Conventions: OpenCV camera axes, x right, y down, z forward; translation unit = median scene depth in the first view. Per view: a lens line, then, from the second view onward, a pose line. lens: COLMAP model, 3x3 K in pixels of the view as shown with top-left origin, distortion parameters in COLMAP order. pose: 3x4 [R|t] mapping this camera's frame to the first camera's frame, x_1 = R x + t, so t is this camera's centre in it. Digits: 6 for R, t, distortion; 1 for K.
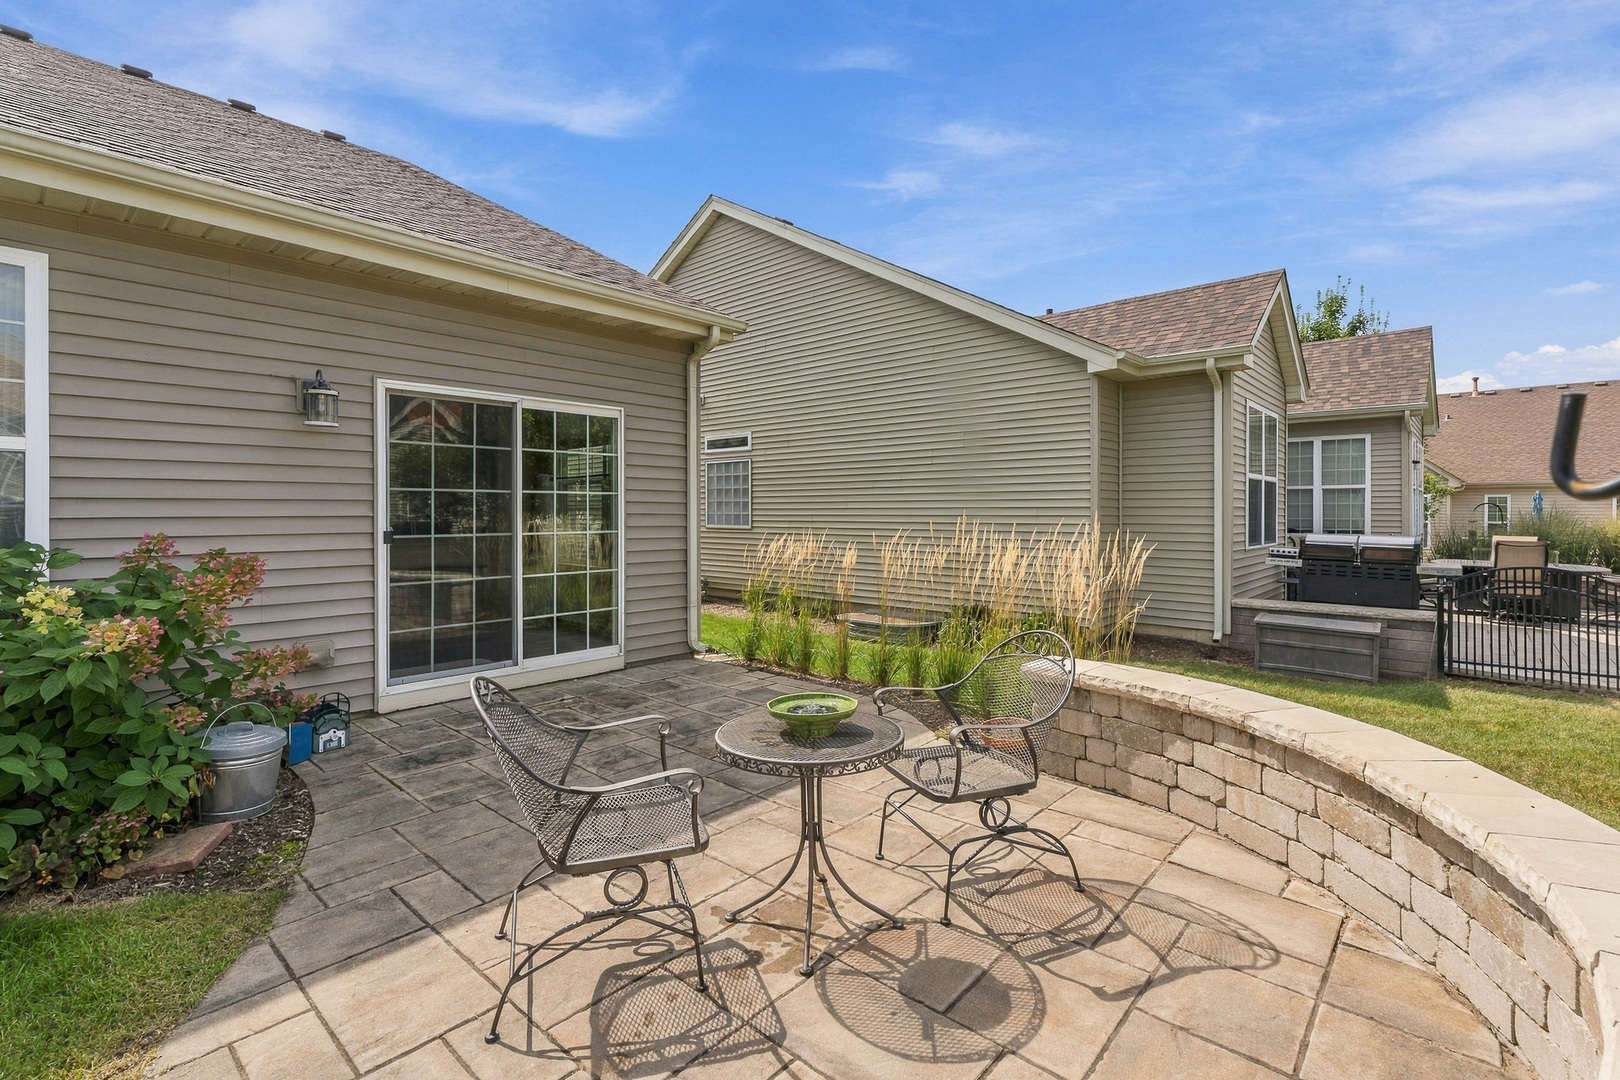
lens RADIAL K [[736.7, 0, 810.8], [0, 736.7, 532.8], [0, 0, 1]] dist [0.019071, 0.000057]
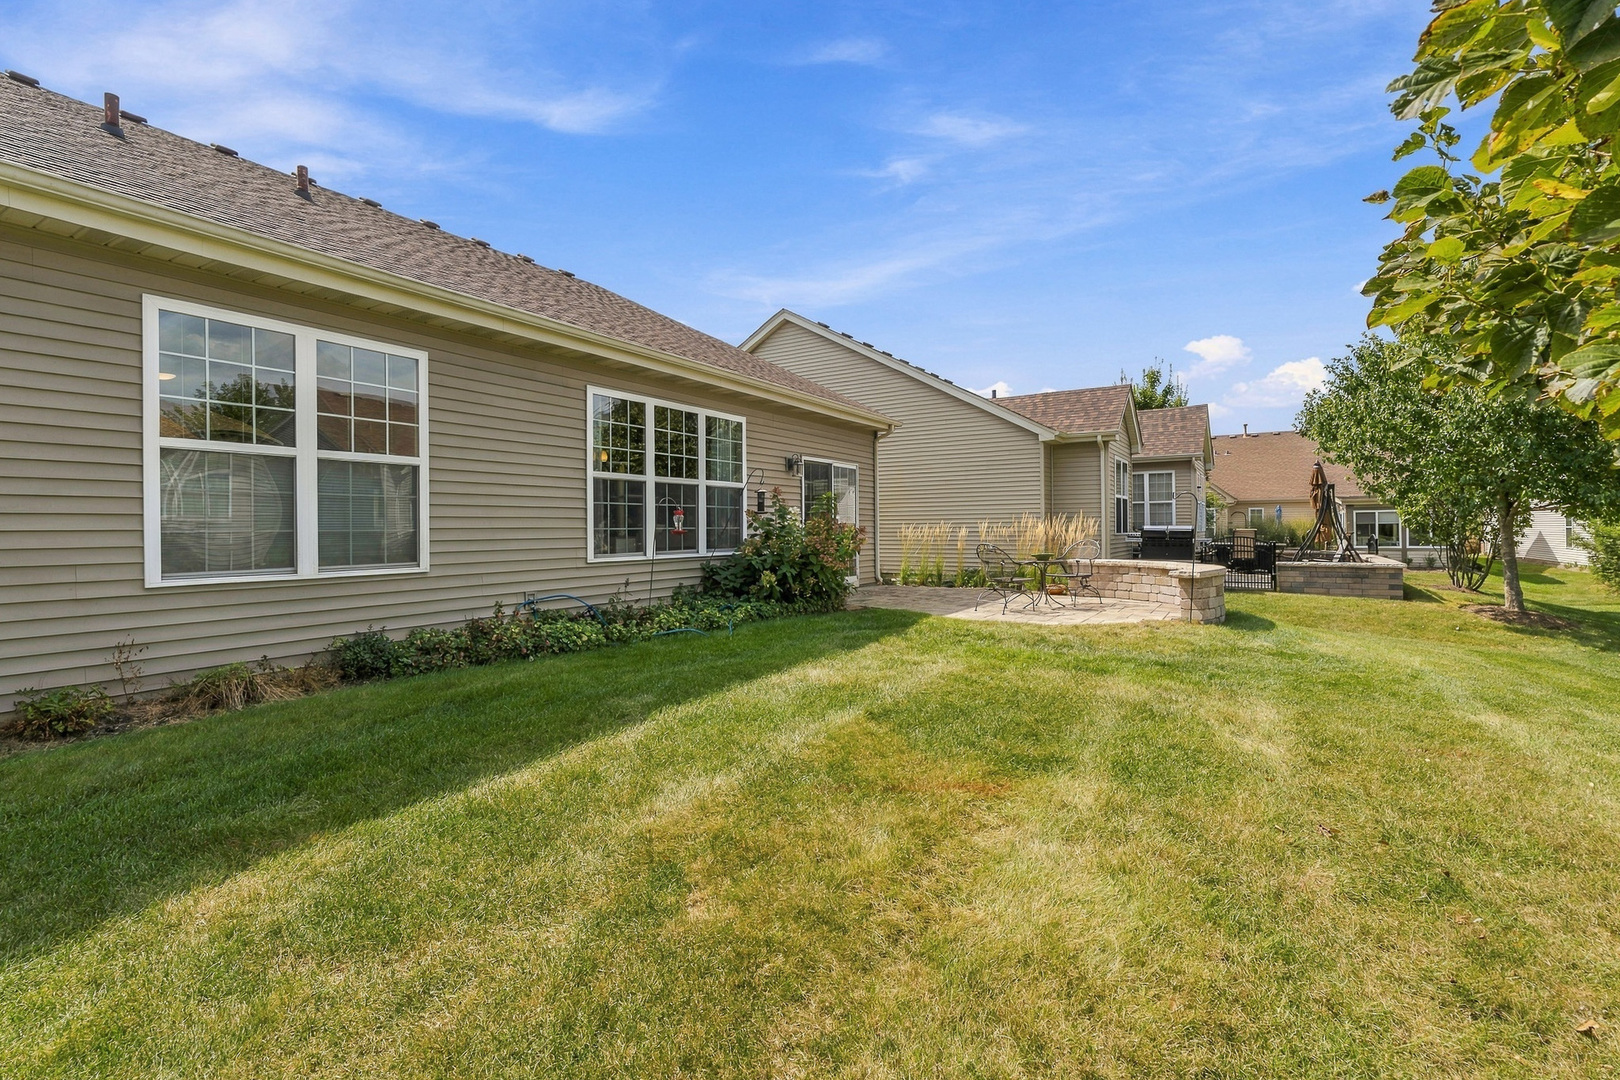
lens RADIAL K [[702.7, 0, 810.0], [0, 702.7, 540.0], [0, 0, 1]] dist [-0.002258, -0.000340]
pose [[0.987741, -0.007474, 0.155920, -0.450041], [0.008897, 0.999925, -0.008430, 0.043739], [-0.155845, 0.009714, 0.987734, -0.630485]]
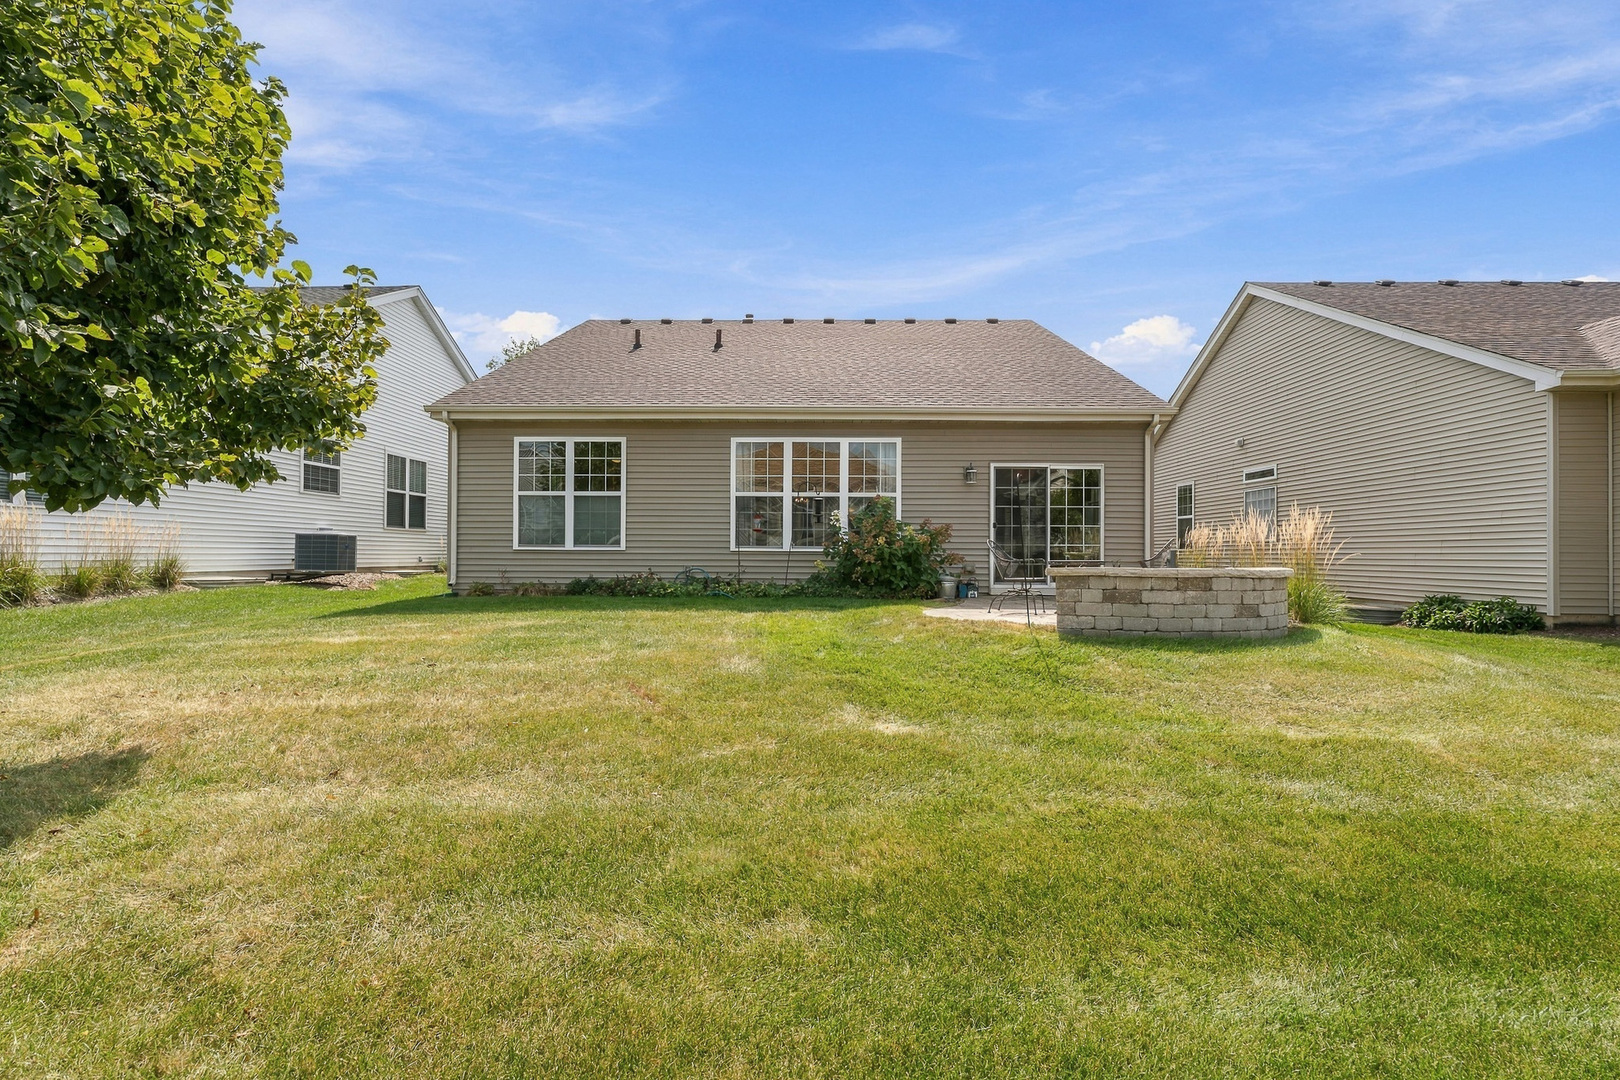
lens RADIAL K [[736.7, 0, 810.8], [0, 736.7, 532.8], [0, 0, 1]] dist [0.019071, 0.000057]
pose [[0.674520, -0.022063, -0.737927, 0.433443], [-0.025617, 0.998252, -0.053262, 0.091475], [0.737812, 0.054830, 0.672776, -0.578015]]
